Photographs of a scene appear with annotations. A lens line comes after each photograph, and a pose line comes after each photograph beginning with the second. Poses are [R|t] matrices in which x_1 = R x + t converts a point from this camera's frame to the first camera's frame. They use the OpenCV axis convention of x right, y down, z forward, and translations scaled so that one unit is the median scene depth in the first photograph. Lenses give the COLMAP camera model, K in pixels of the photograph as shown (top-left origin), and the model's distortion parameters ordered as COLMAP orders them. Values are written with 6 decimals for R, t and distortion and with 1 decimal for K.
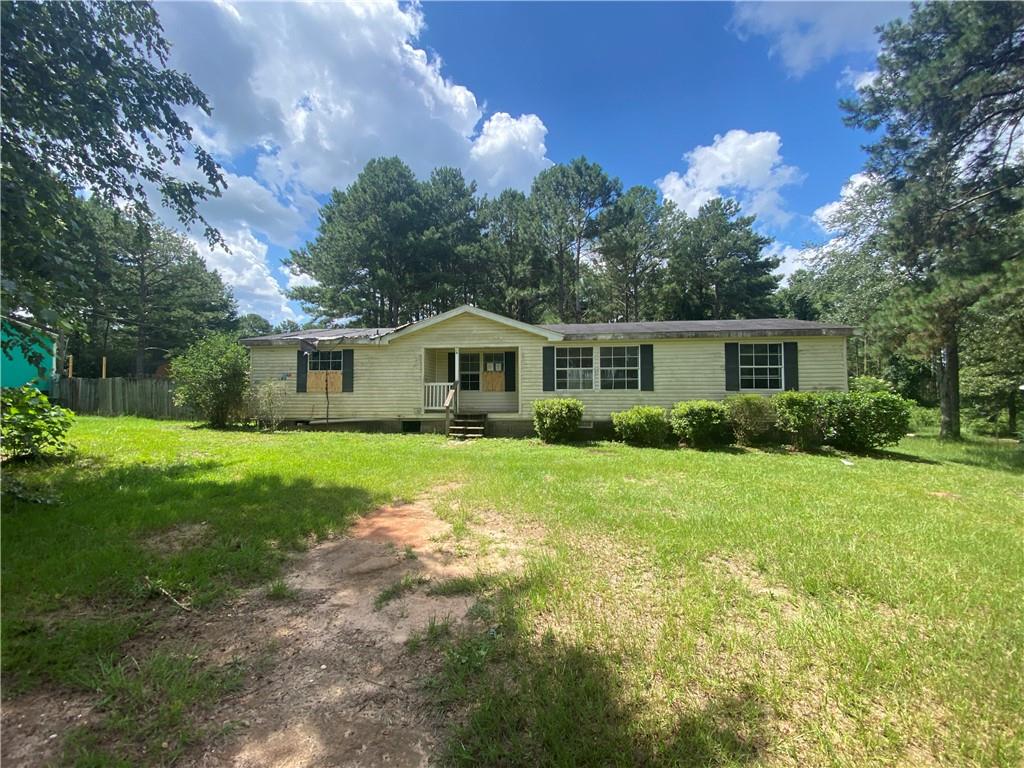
lens RADIAL K [[418.1, 0, 512.0], [0, 418.1, 384.0], [0, 0, 1]] dist [0.010219, -0.000063]
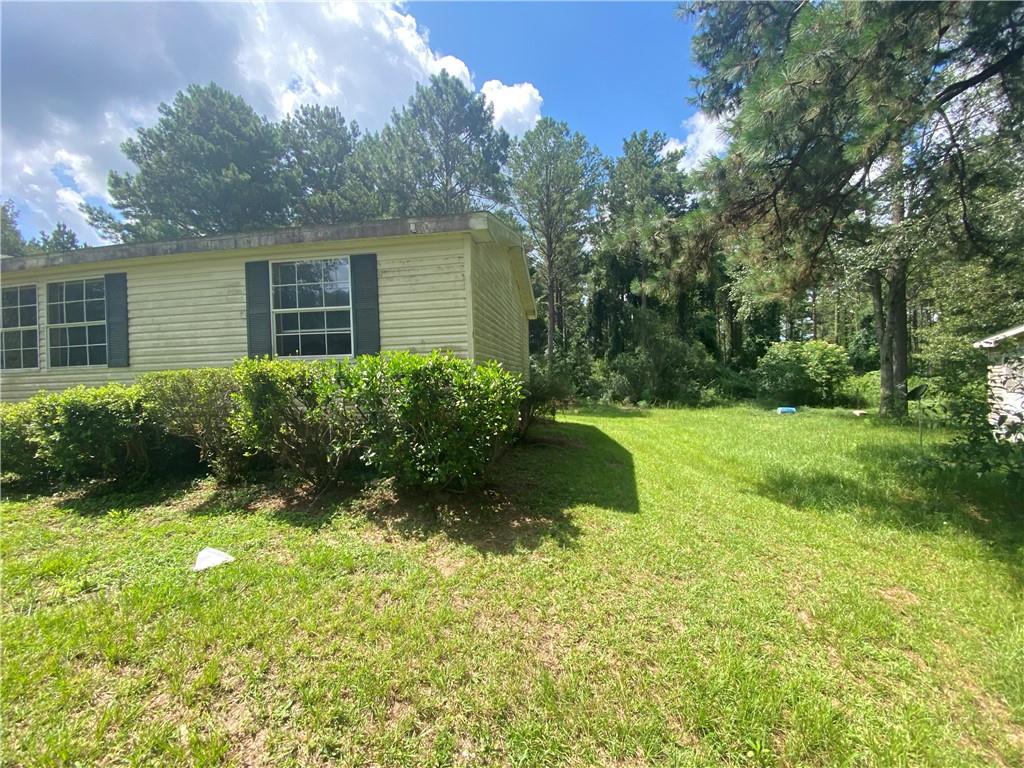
lens RADIAL K [[409.7, 0, 512.0], [0, 409.7, 384.0], [0, 0, 1]] dist [0.000098, 0.000024]
pose [[0.998945, -0.027259, -0.036967, 0.399003], [0.029064, 0.998366, 0.049206, 0.012760], [0.035565, -0.050228, 0.998104, 0.258453]]
